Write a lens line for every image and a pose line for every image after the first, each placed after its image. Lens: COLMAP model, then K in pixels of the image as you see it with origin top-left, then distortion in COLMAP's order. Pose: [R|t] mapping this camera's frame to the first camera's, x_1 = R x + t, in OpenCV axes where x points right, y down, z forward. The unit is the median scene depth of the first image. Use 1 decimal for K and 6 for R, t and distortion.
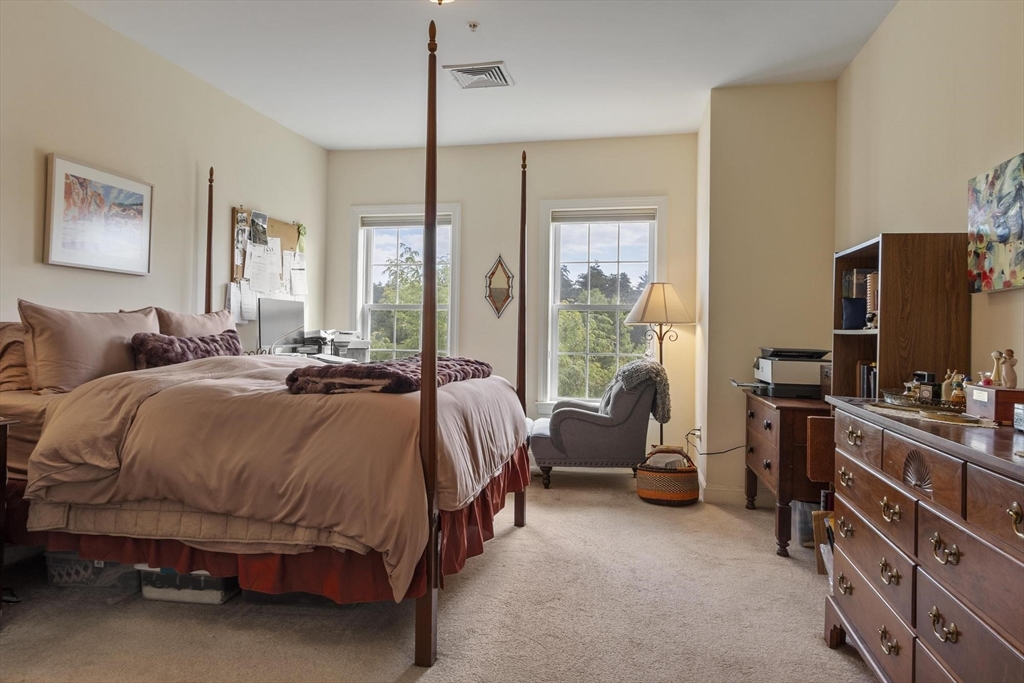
lens RADIAL K [[633.1, 0, 510.8], [0, 633.1, 338.1], [0, 0, 1]] dist [0.005049, 0.001428]
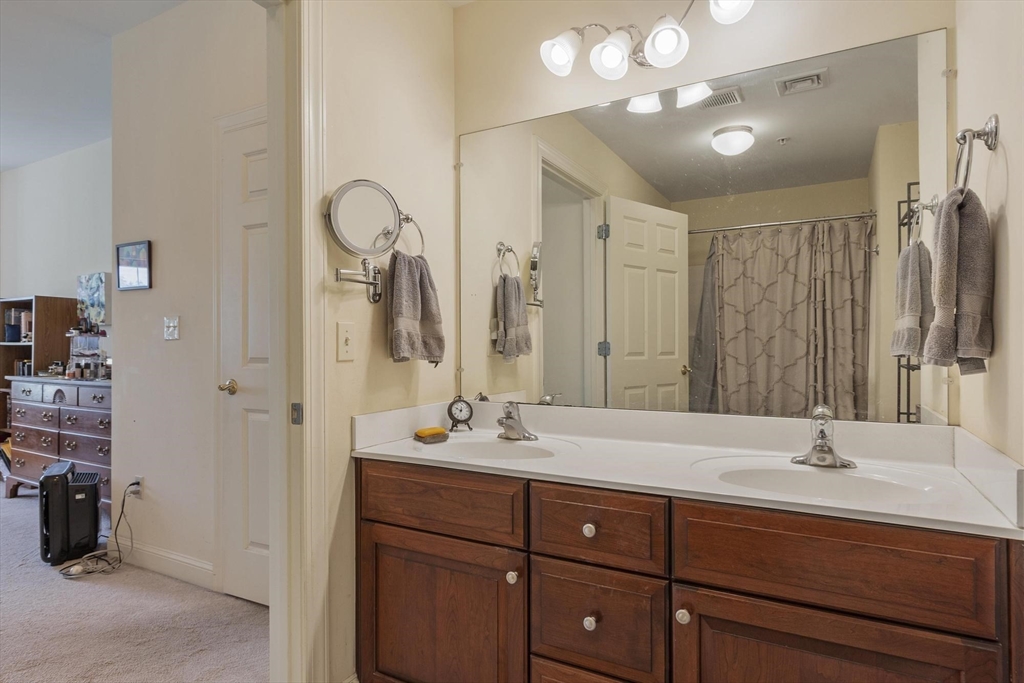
lens RADIAL K [[582.8, 0, 510.9], [0, 582.8, 345.1], [0, 0, 1]] dist [0.013241, -0.007211]
pose [[0.297827, 0.003355, 0.954614, -0.814302], [0.005548, 0.999971, -0.005245, 0.014331], [-0.954604, 0.006859, 0.297800, -1.098424]]
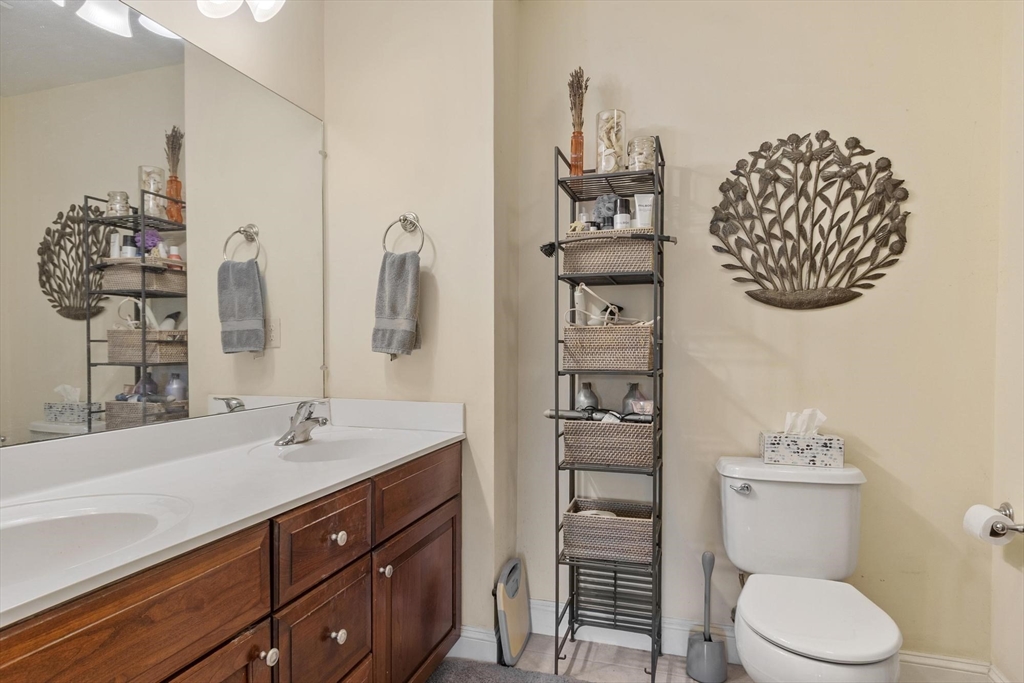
lens RADIAL K [[582.8, 0, 514.2], [0, 582.8, 343.4], [0, 0, 1]] dist [0.013241, -0.007211]
pose [[-0.995440, -0.005014, 0.095260, -0.421155], [-0.004034, 0.999937, 0.010481, 0.007304], [-0.095307, 0.010049, -0.995397, -0.427030]]
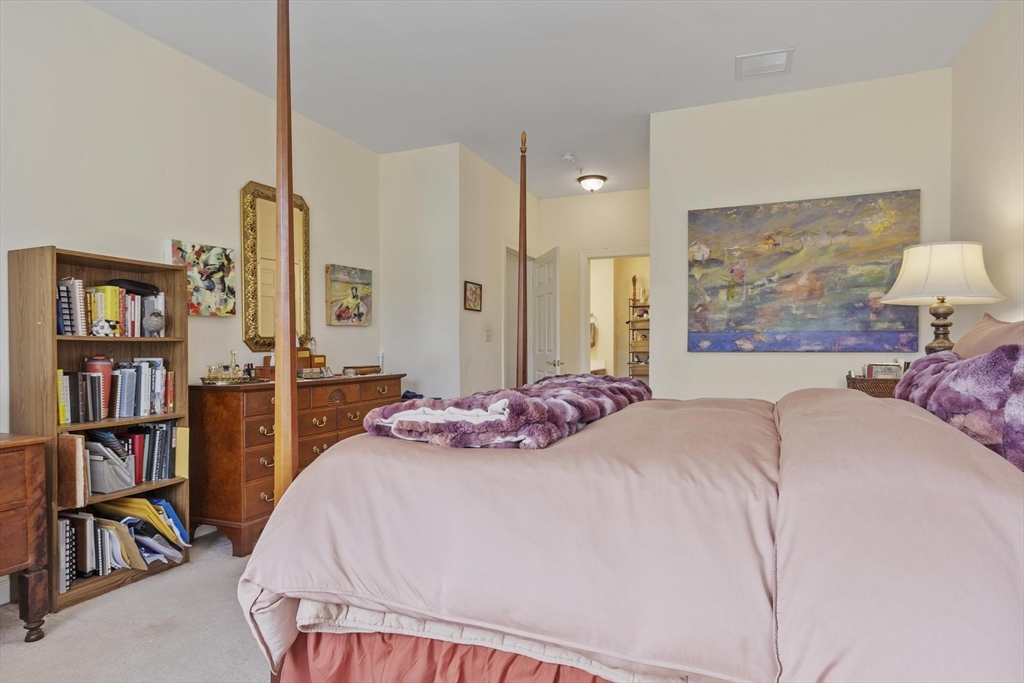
lens RADIAL K [[582.8, 0, 510.9], [0, 582.8, 346.2], [0, 0, 1]] dist [0.013241, -0.007211]
pose [[-0.983298, -0.005677, 0.181915, -0.338717], [-0.003884, 0.999940, 0.010210, -0.011553], [-0.181962, 0.009333, -0.983261, 2.298129]]
